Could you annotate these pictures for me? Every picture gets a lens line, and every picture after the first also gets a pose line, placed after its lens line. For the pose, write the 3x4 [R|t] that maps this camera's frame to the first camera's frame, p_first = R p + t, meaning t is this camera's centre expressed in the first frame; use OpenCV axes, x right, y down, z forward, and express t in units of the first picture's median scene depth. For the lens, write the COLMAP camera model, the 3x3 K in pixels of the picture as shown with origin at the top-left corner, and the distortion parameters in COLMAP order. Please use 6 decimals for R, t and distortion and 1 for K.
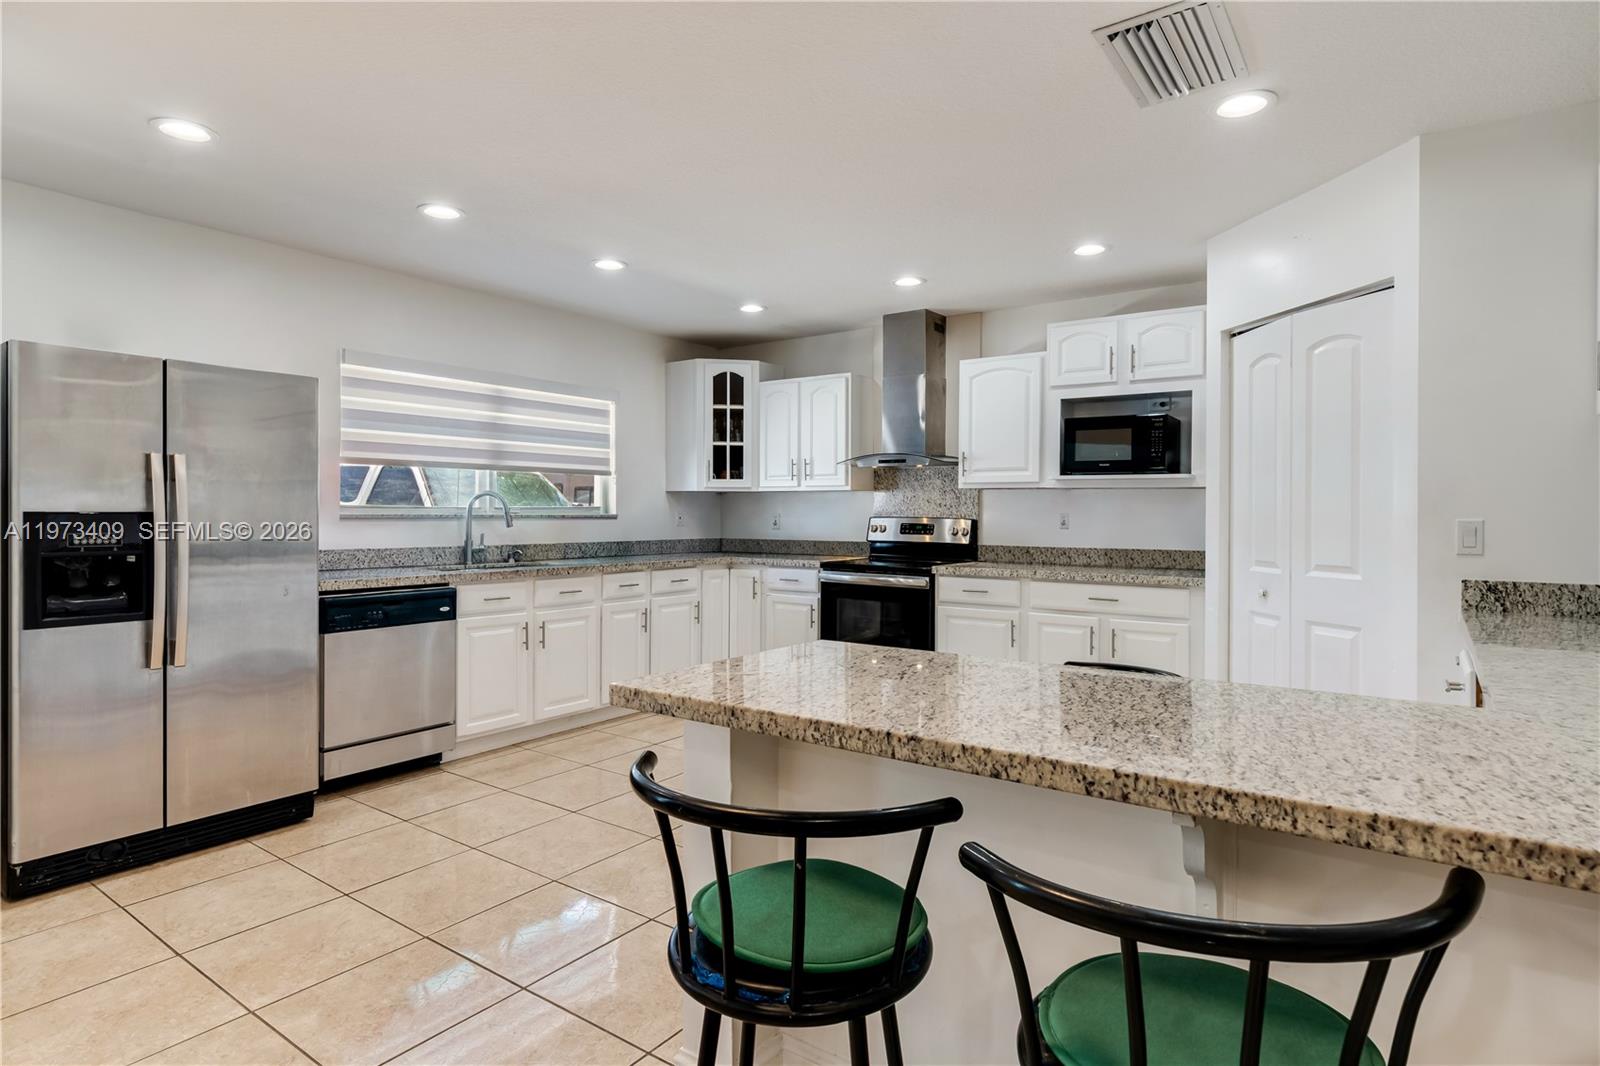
lens RADIAL K [[736.3, 0, 800.4], [0, 736.3, 517.6], [0, 0, 1]] dist [0.000170, 0.000141]
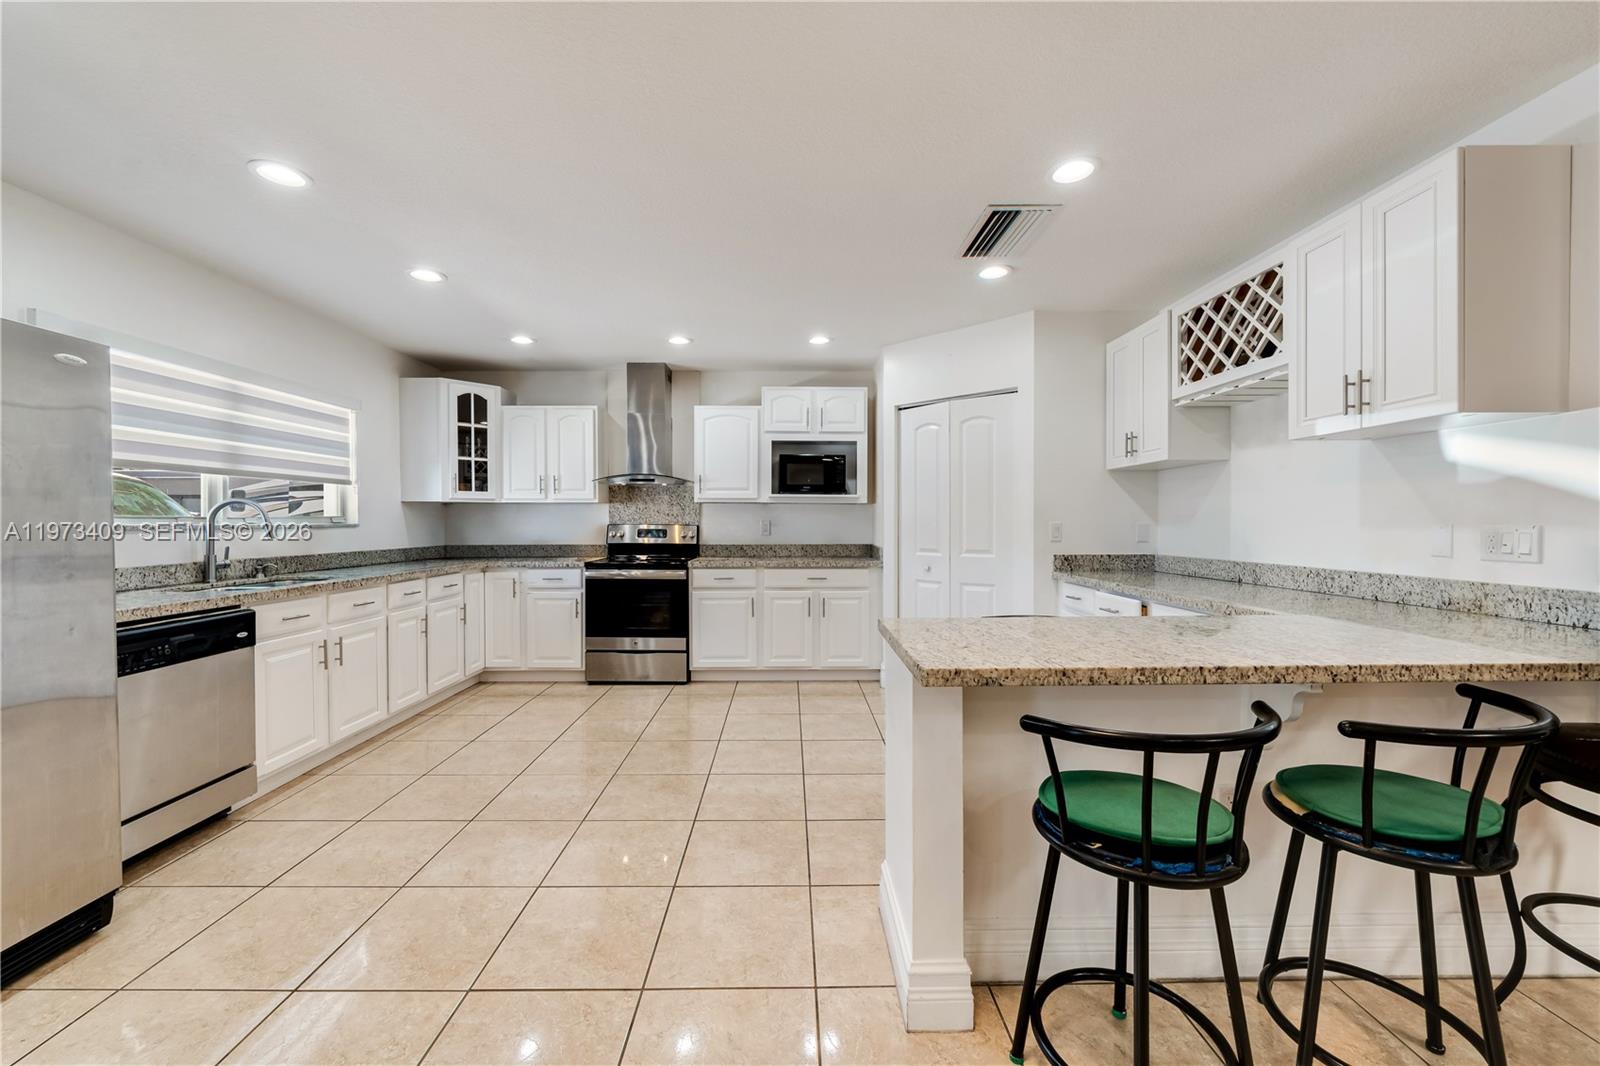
lens RADIAL K [[548.2, 0, 791.6], [0, 548.2, 529.4], [0, 0, 1]] dist [-0.002271, -0.000061]
pose [[0.850602, -0.013484, 0.525638, -0.190445], [0.008629, 0.999894, 0.011685, -0.000856], [-0.525740, -0.005403, 0.850628, 0.082094]]
